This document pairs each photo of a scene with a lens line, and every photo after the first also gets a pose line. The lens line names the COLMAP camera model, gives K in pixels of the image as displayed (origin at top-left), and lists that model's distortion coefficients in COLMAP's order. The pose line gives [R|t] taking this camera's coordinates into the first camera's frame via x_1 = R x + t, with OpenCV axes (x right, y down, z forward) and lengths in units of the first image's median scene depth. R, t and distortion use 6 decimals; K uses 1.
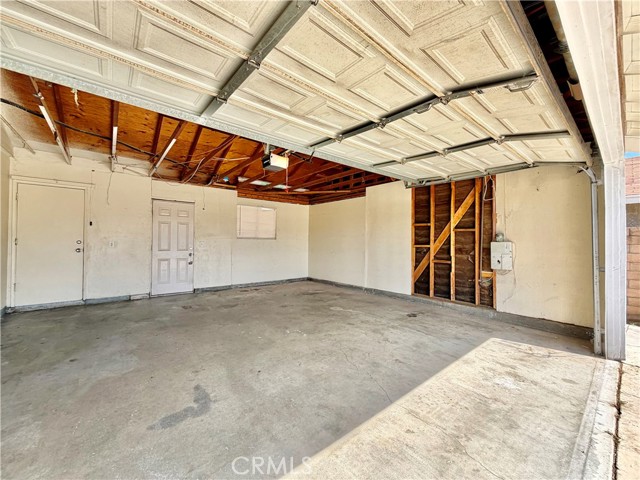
lens RADIAL K [[257.1, 0, 319.4], [0, 257.1, 238.9], [0, 0, 1]] dist [0.000435, 0.000022]
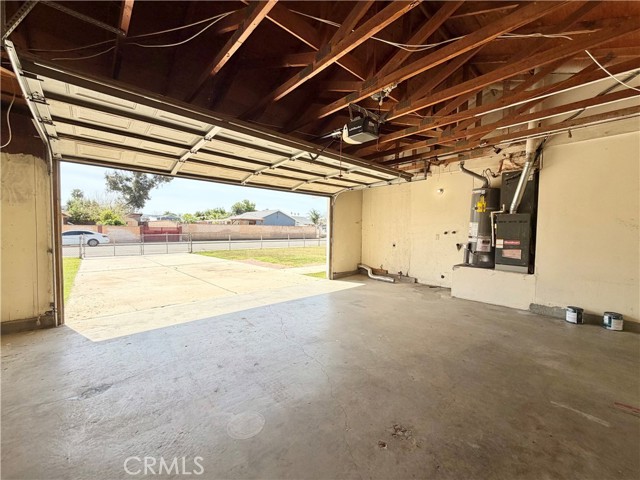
lens RADIAL K [[257.1, 0, 320.7], [0, 257.1, 241.4], [0, 0, 1]] dist [0.000435, 0.000022]
pose [[-0.998369, -0.021353, -0.052954, -0.019784], [-0.022939, 0.999301, 0.029517, 0.015432], [0.052287, 0.030684, -0.998161, 2.306857]]
